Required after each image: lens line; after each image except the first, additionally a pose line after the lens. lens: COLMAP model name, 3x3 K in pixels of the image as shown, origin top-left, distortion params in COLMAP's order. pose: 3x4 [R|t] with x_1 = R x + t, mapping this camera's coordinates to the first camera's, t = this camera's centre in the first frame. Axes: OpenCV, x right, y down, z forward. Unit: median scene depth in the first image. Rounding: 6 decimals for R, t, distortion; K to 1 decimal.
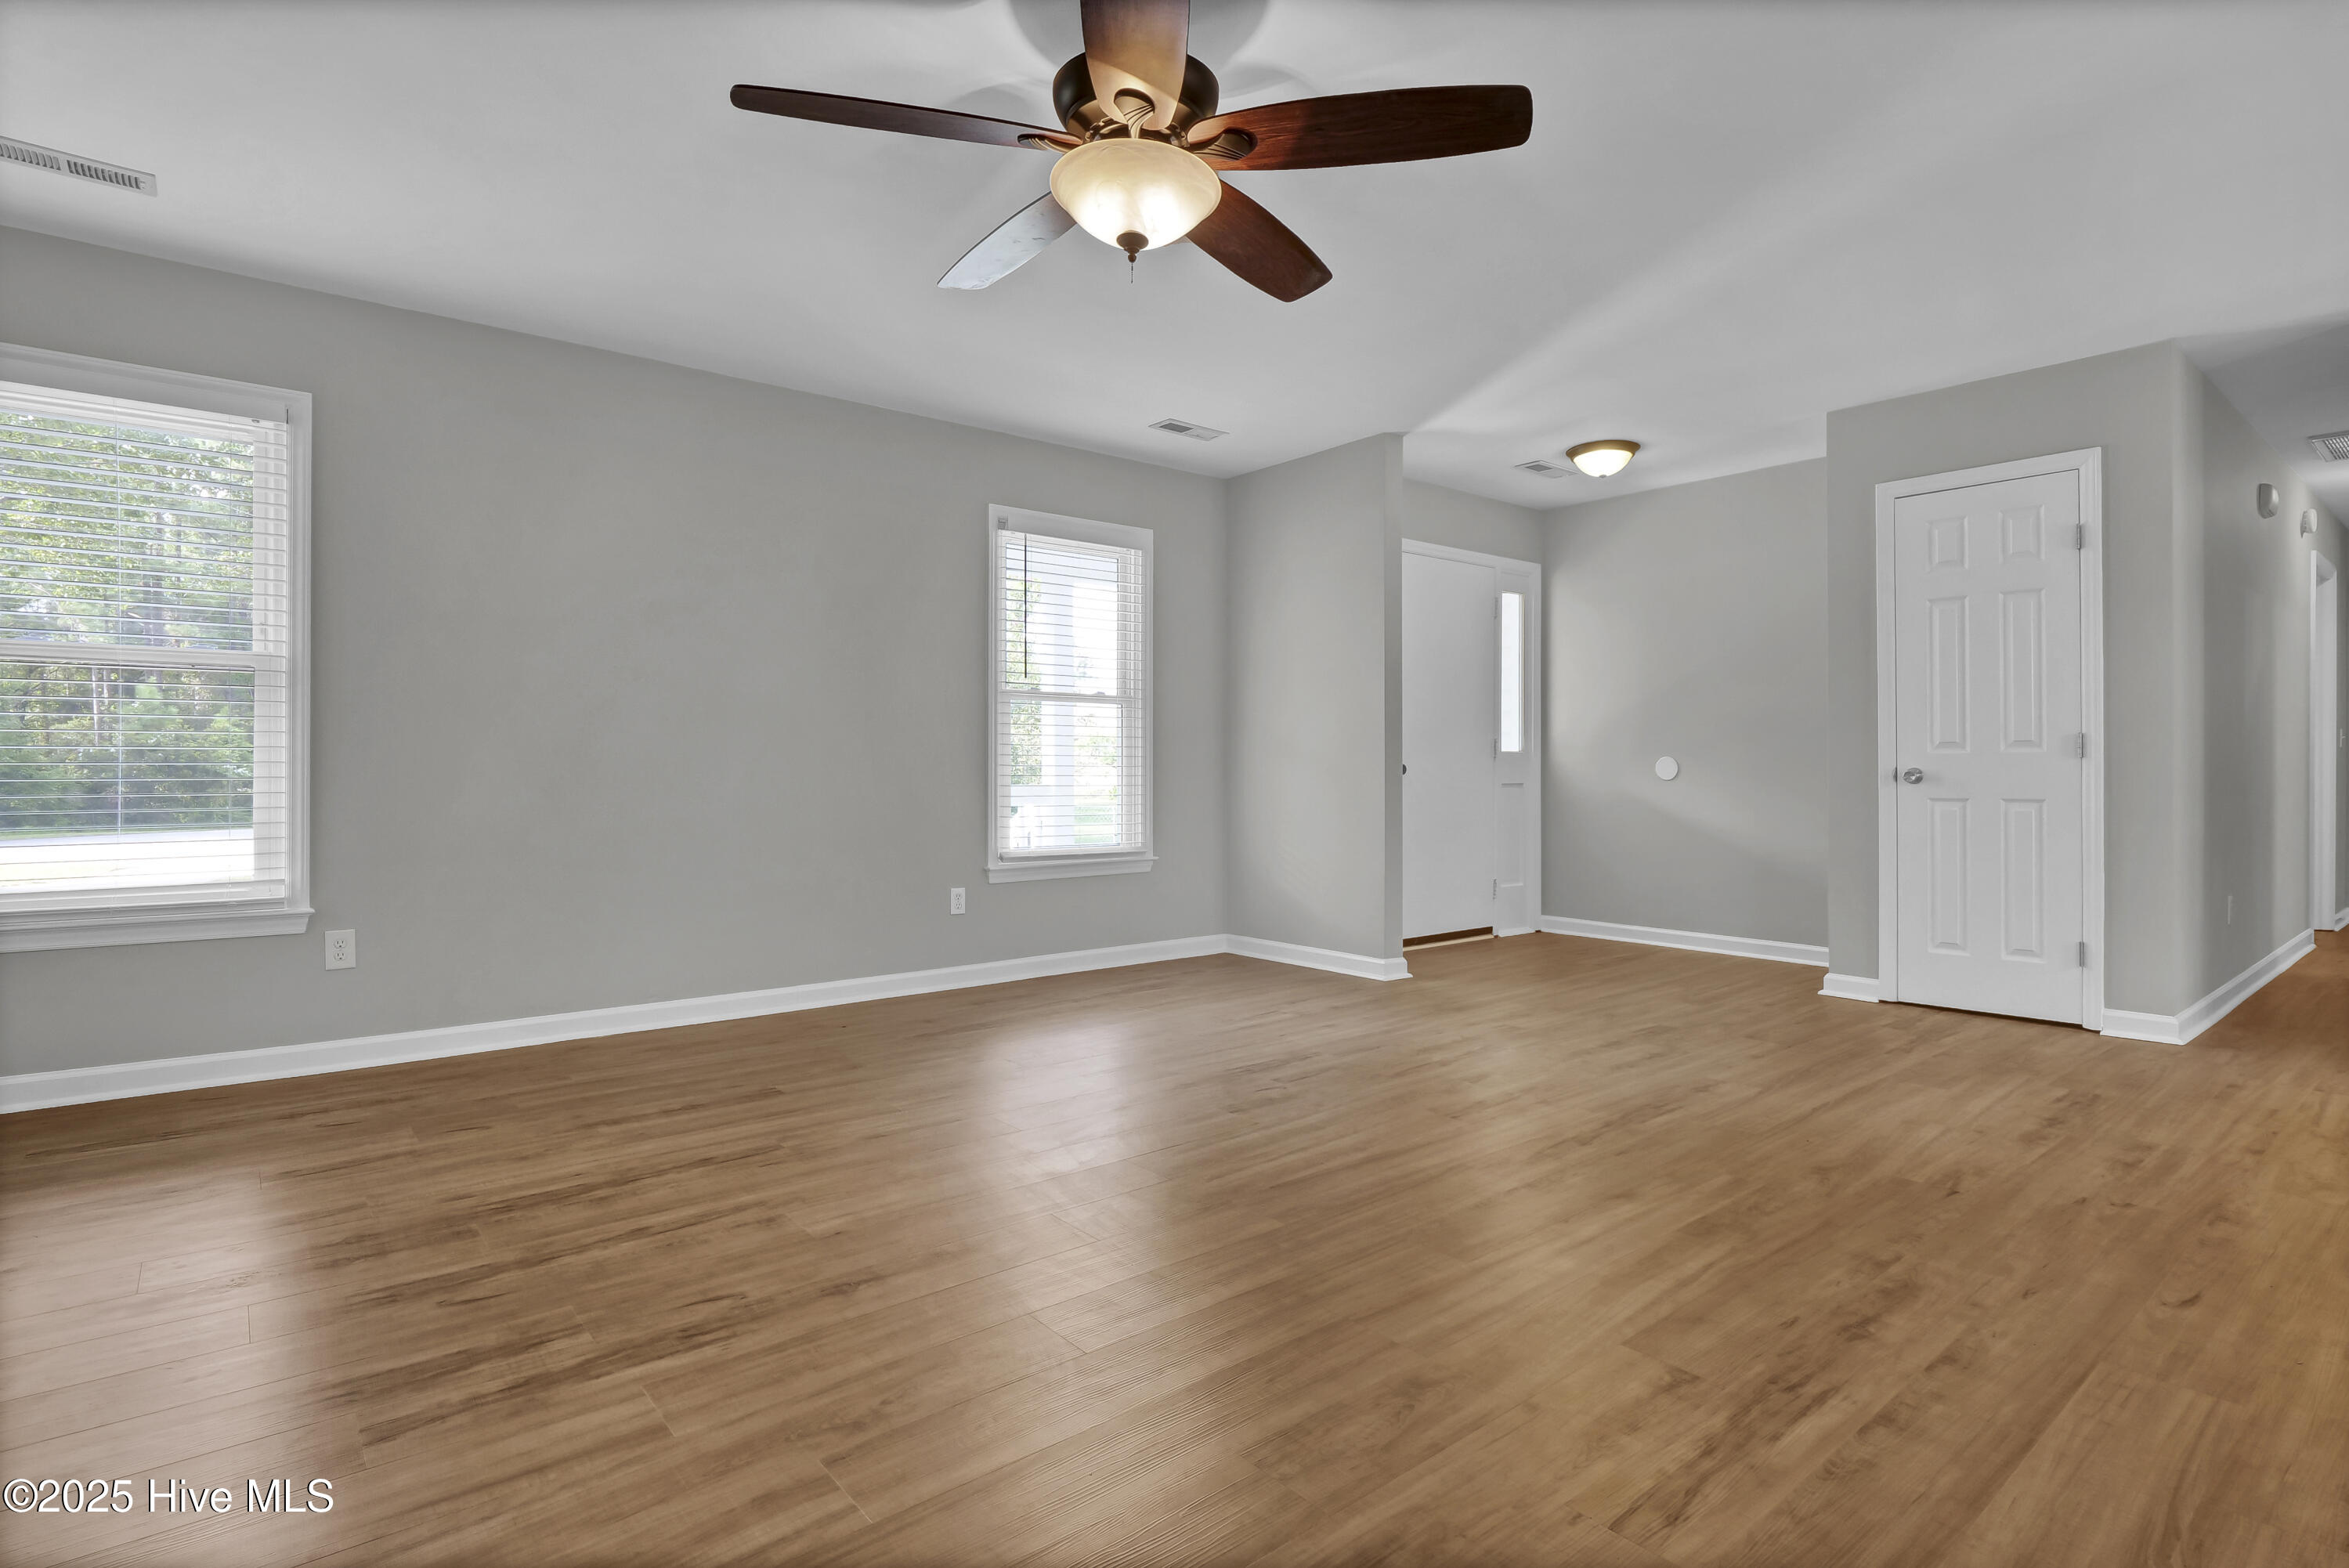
lens RADIAL K [[1166.3, 0, 1168.8], [0, 1166.3, 771.4], [0, 0, 1]] dist [-0.013334, -0.000337]
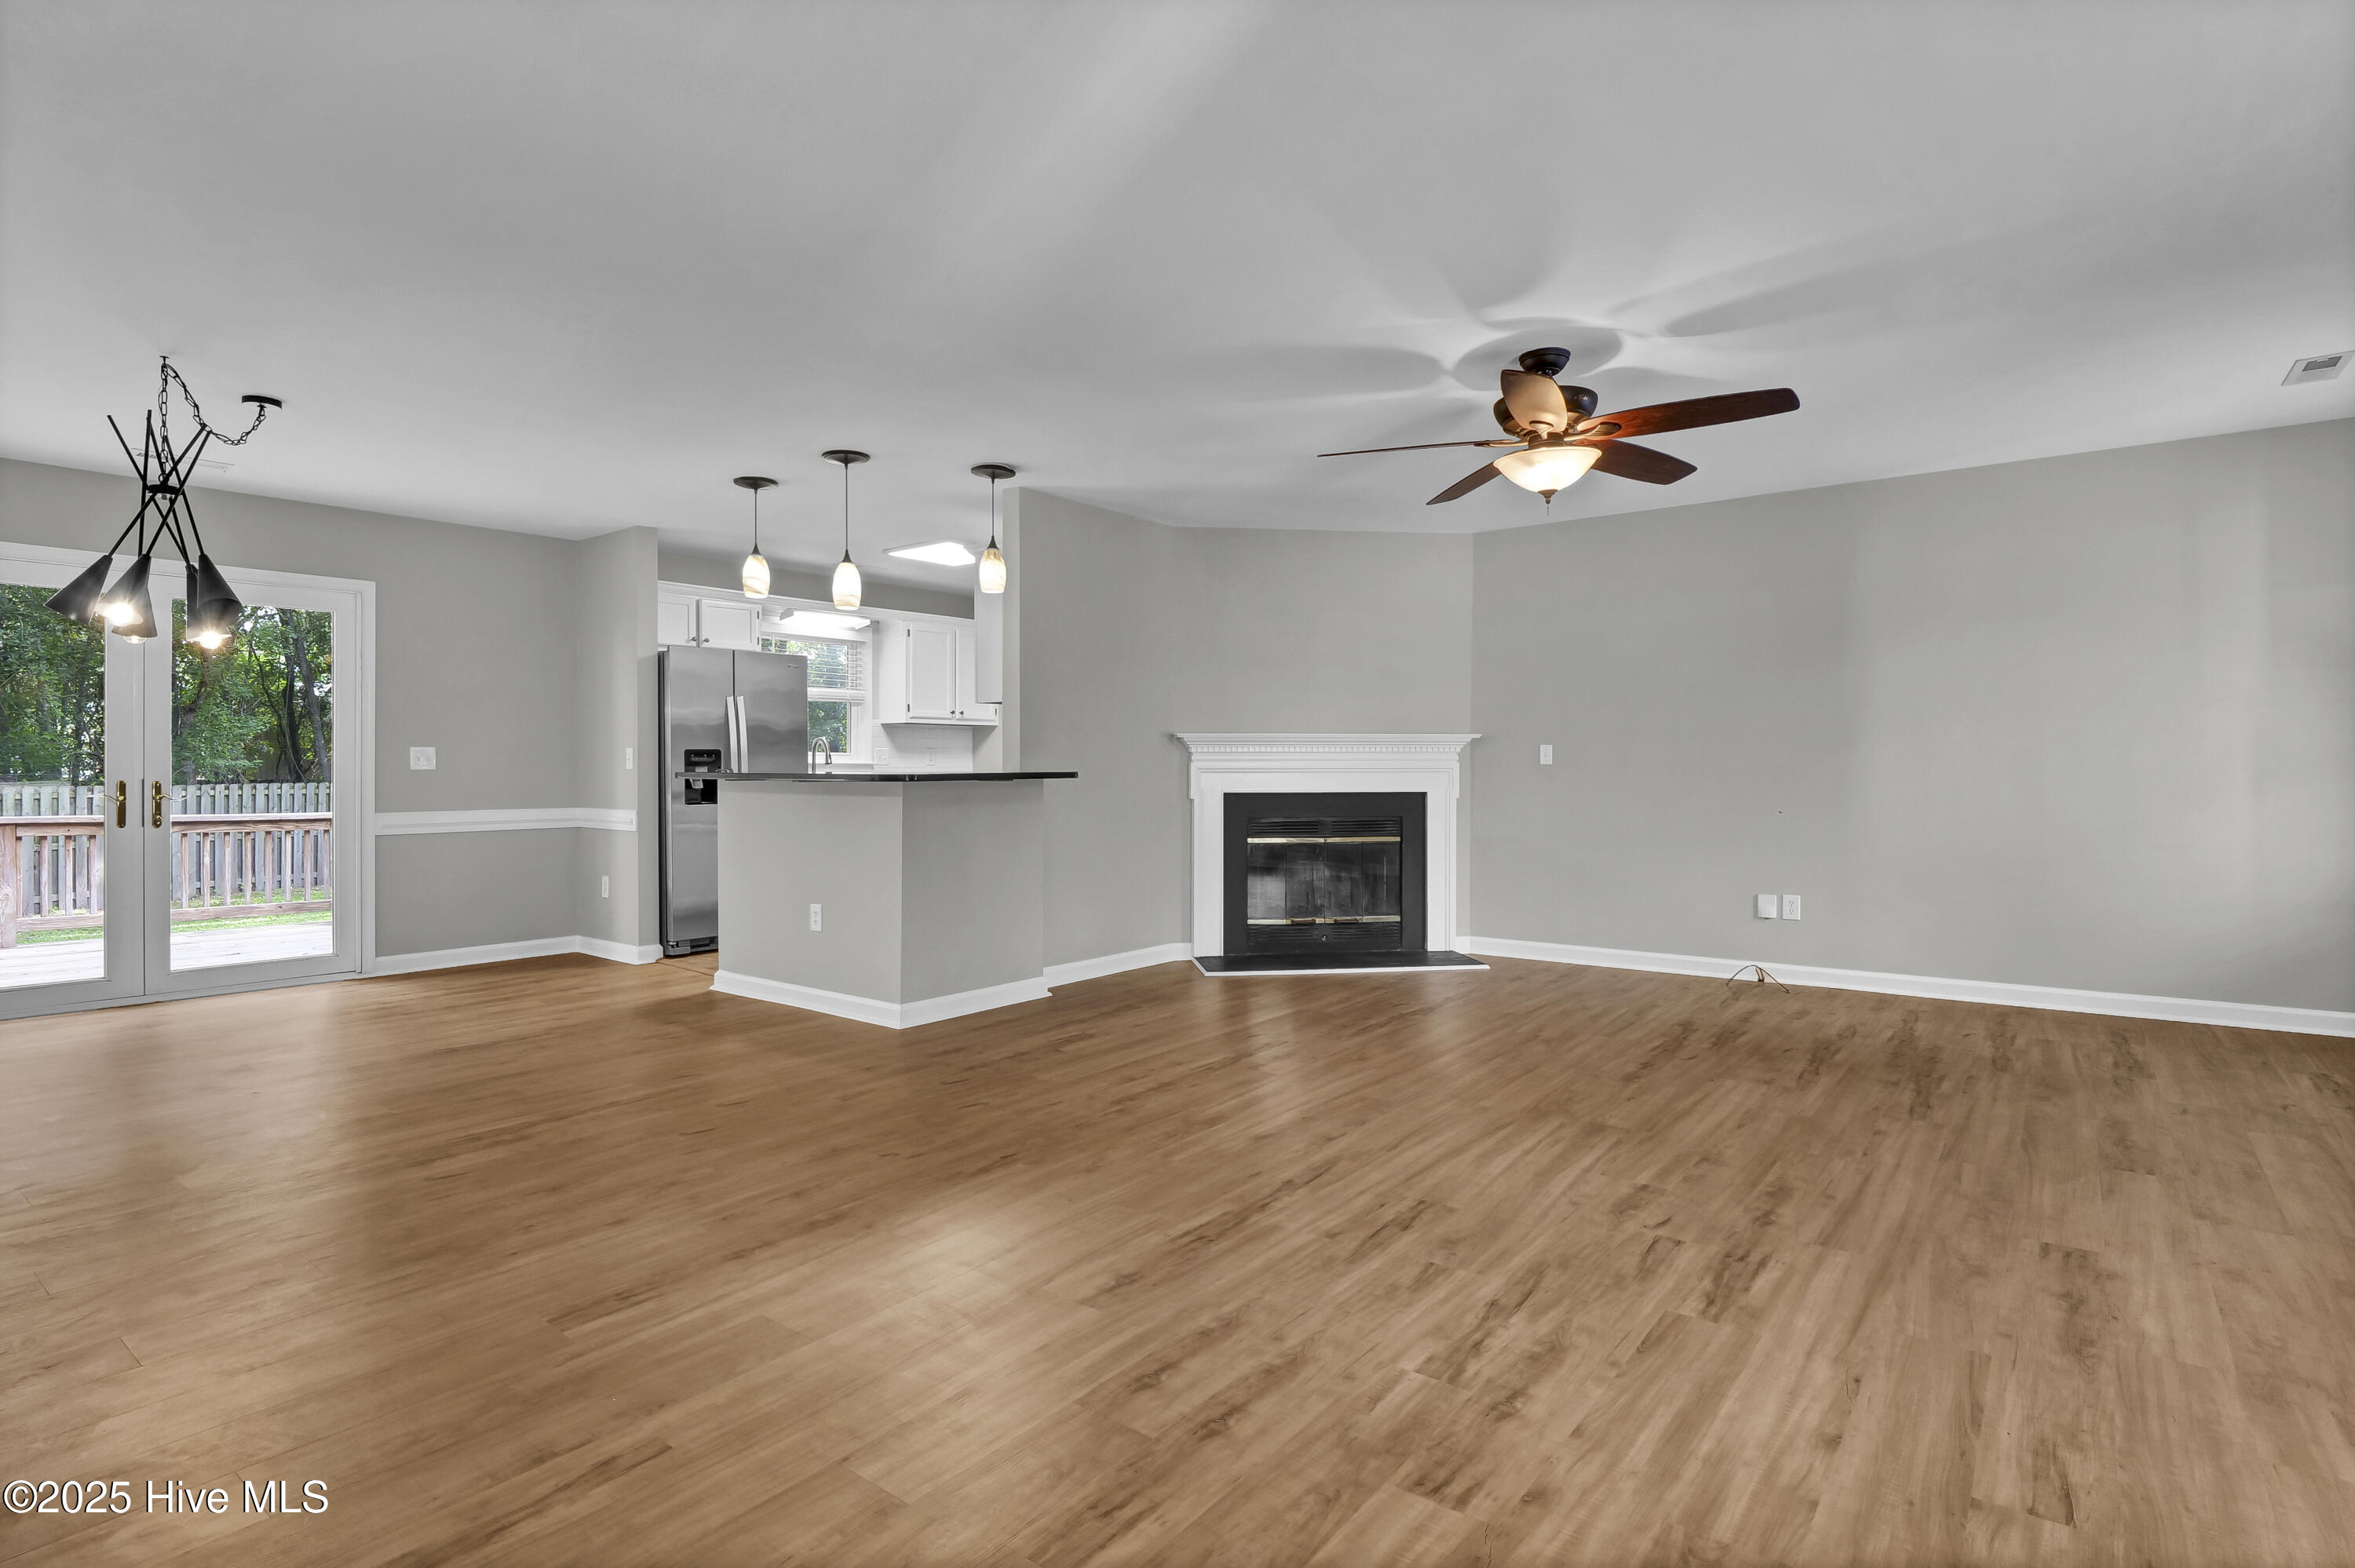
lens RADIAL K [[1169.1, 0, 1171.7], [0, 1169.1, 771.3], [0, 0, 1]] dist [-0.013334, -0.000337]
pose [[-0.974703, 0.001885, -0.223497, 0.811441], [0.001064, 0.999992, 0.003794, -0.056334], [0.223503, 0.003460, -0.974697, 2.338052]]
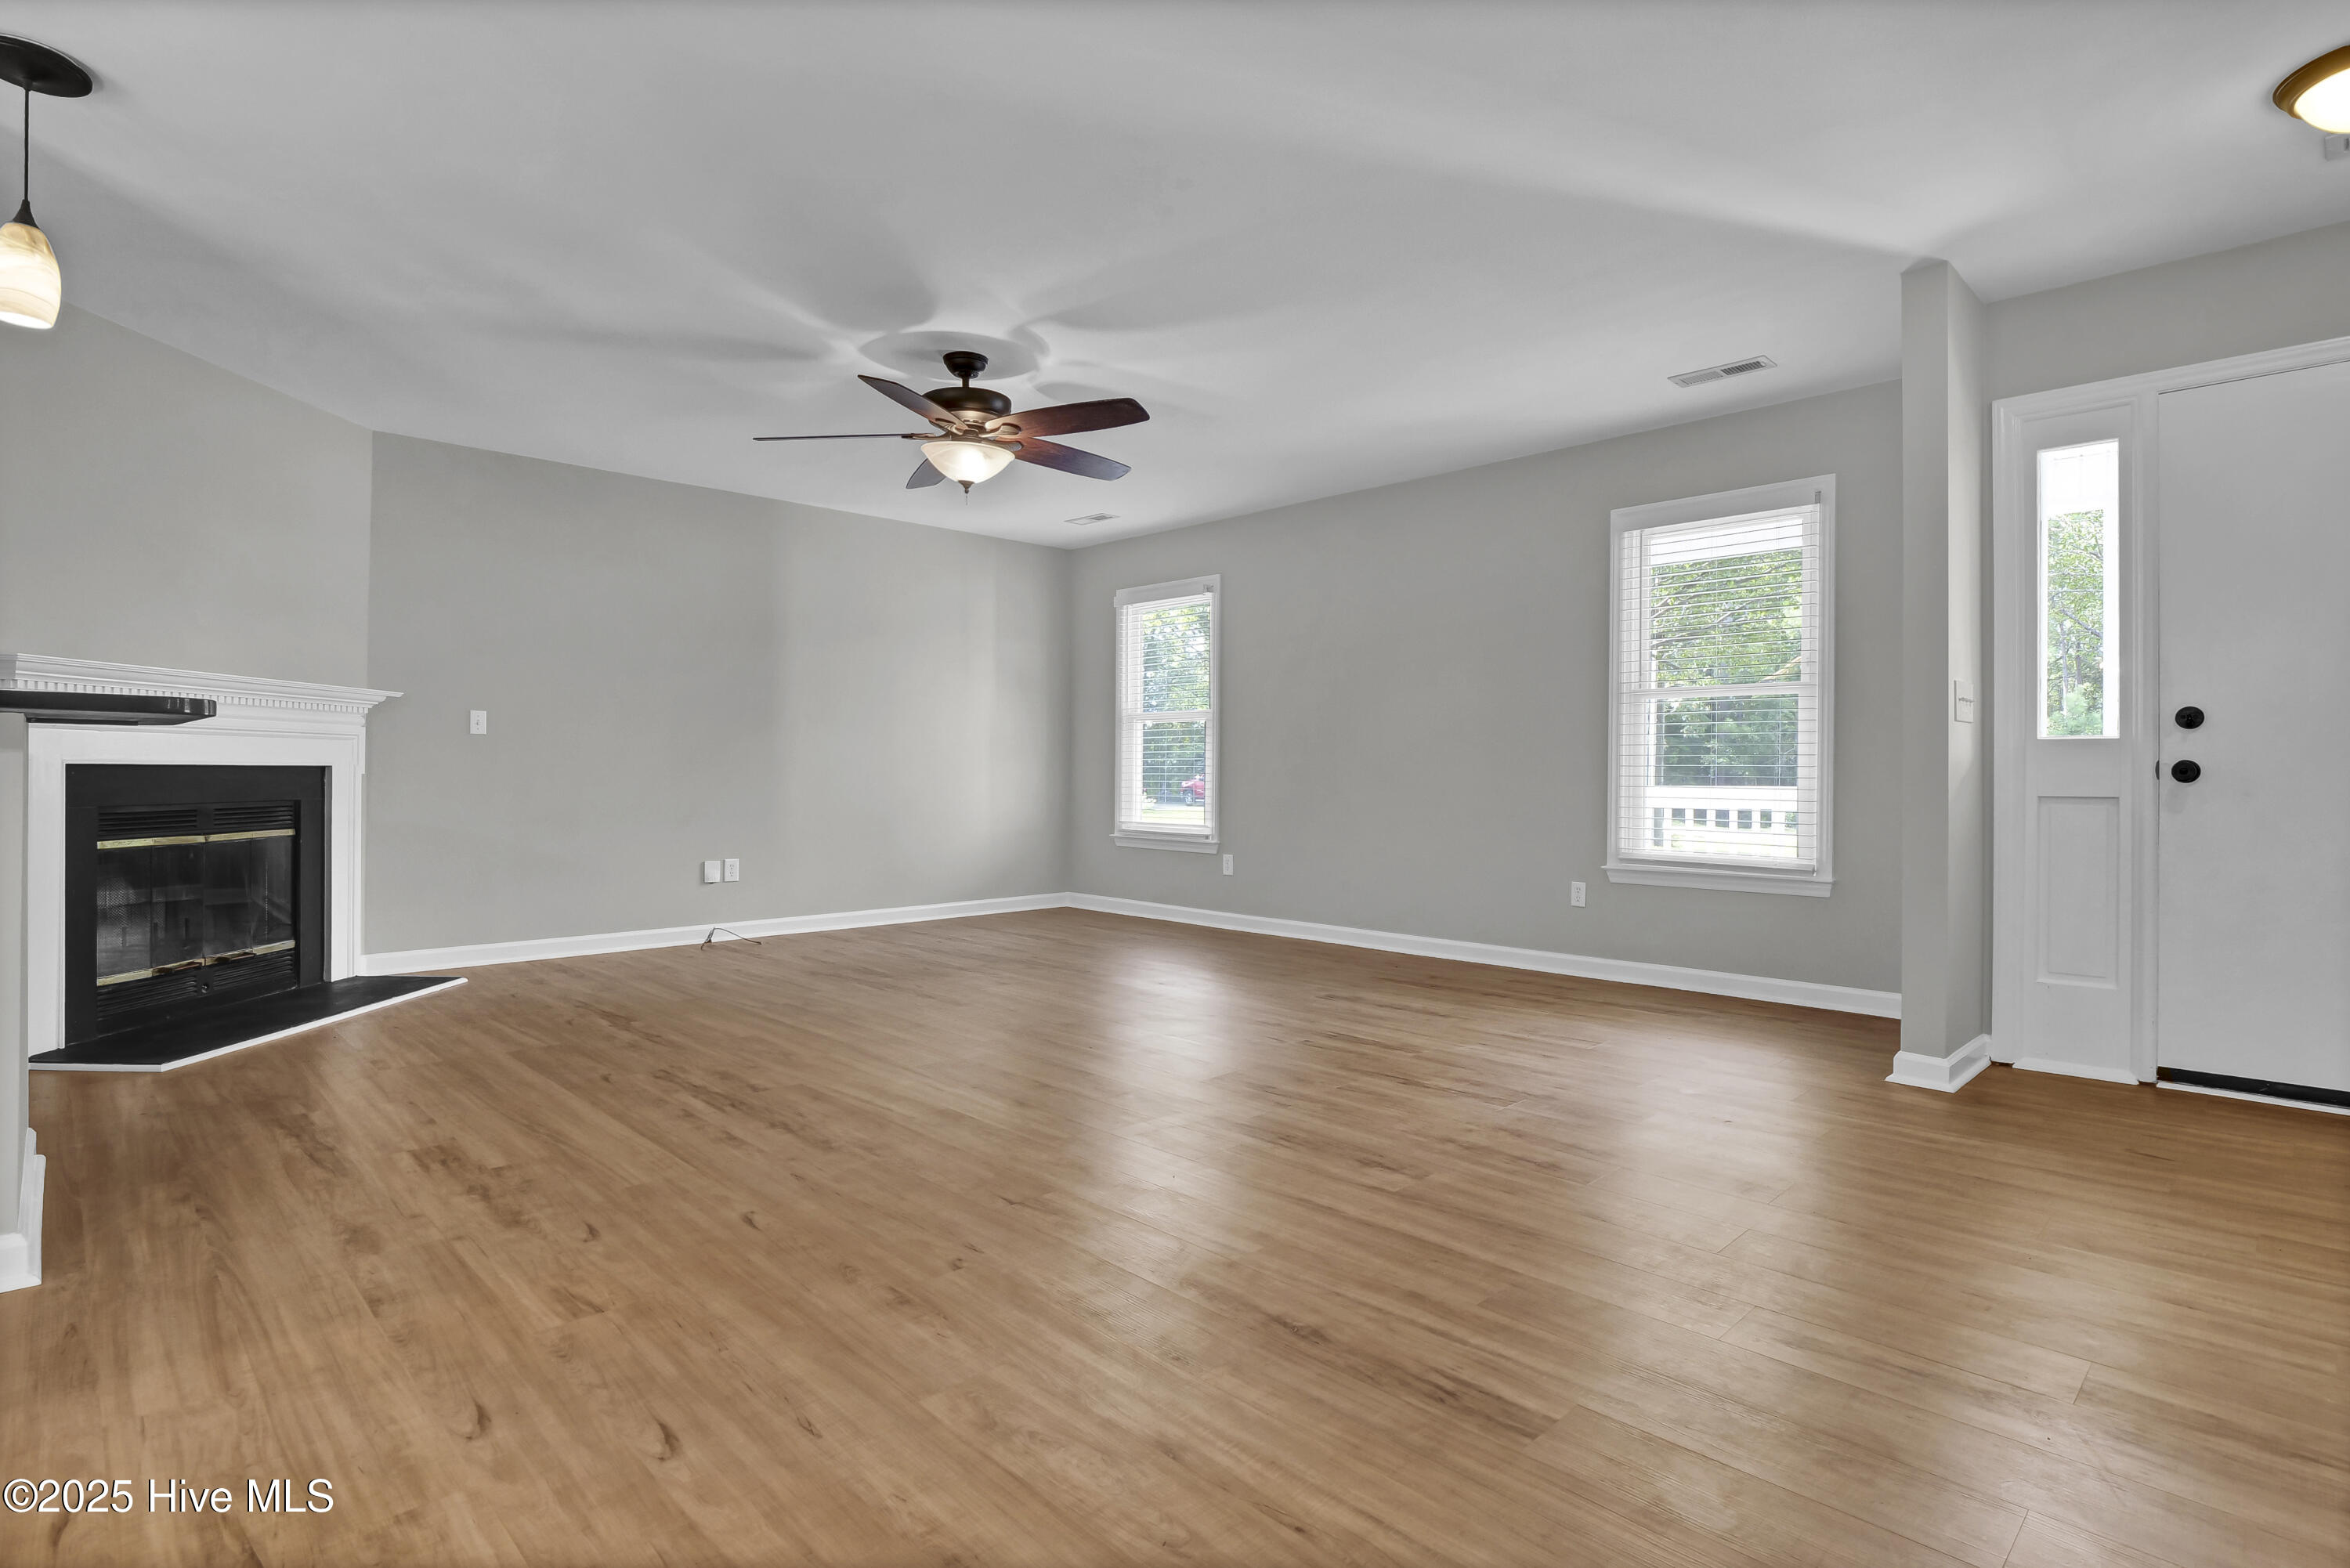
lens RADIAL K [[1166.7, 0, 1169.2], [0, 1166.7, 771.4], [0, 0, 1]] dist [-0.013334, -0.000337]
pose [[0.083905, 0.000880, -0.996473, 1.719426], [-0.006495, 0.999979, 0.000336, 0.002014], [0.996453, 0.006444, 0.083909, 1.085440]]
